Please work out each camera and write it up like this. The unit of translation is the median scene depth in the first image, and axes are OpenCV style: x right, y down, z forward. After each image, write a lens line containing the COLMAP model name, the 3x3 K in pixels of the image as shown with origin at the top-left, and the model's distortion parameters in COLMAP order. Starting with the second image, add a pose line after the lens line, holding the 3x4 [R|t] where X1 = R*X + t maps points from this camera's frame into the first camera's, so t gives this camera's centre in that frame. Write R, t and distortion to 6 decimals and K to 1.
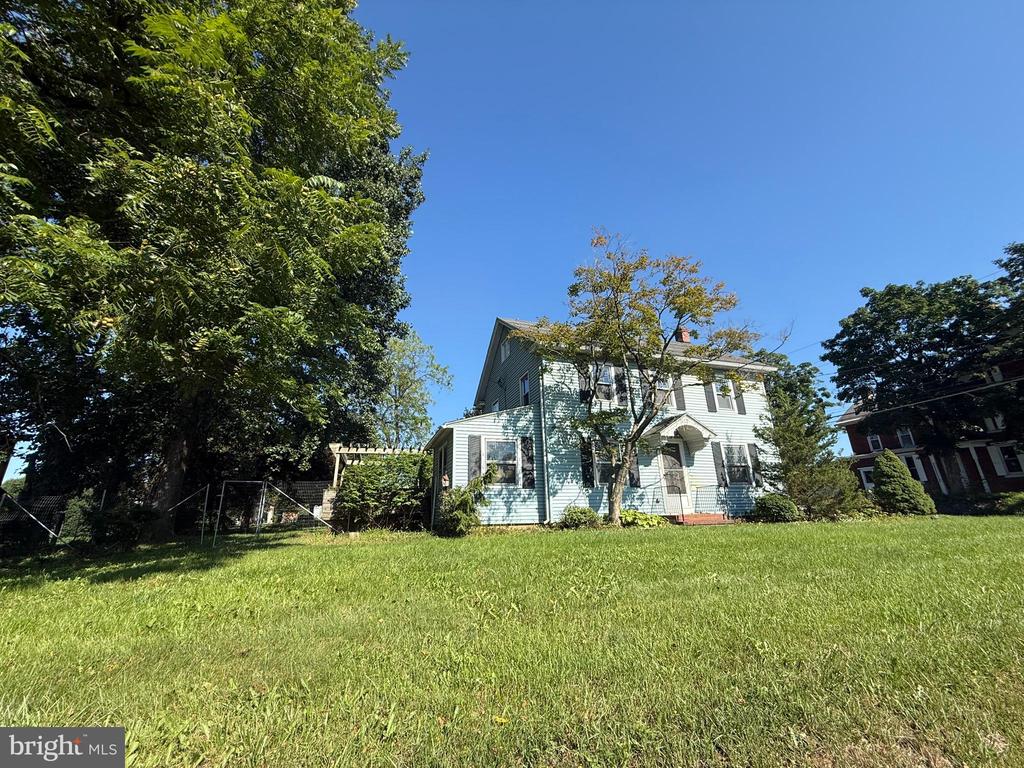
lens RADIAL K [[408.8, 0, 508.2], [0, 408.8, 383.1], [0, 0, 1]] dist [-0.000495, 0.000184]
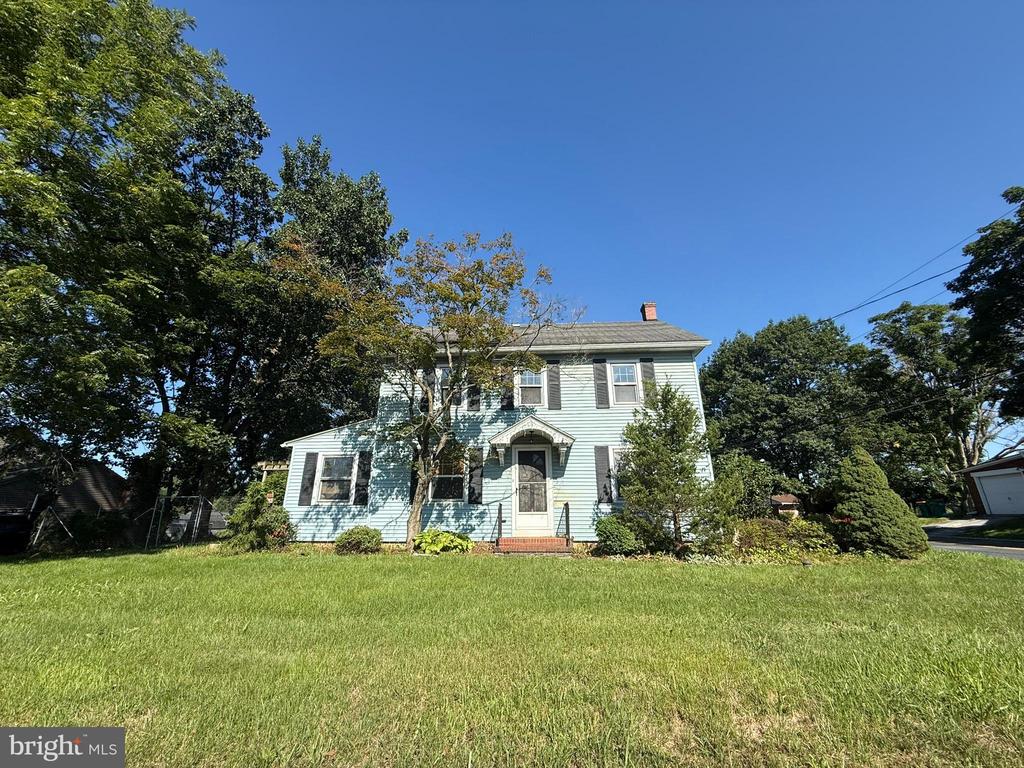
lens RADIAL K [[397.9, 0, 508.0], [0, 397.9, 396.7], [0, 0, 1]] dist [-0.000435, 0.000037]
pose [[0.928707, -0.088724, -0.360044, 0.697542], [0.097562, 0.995209, 0.006407, 0.029485], [0.357750, -0.041077, 0.932913, 0.243309]]
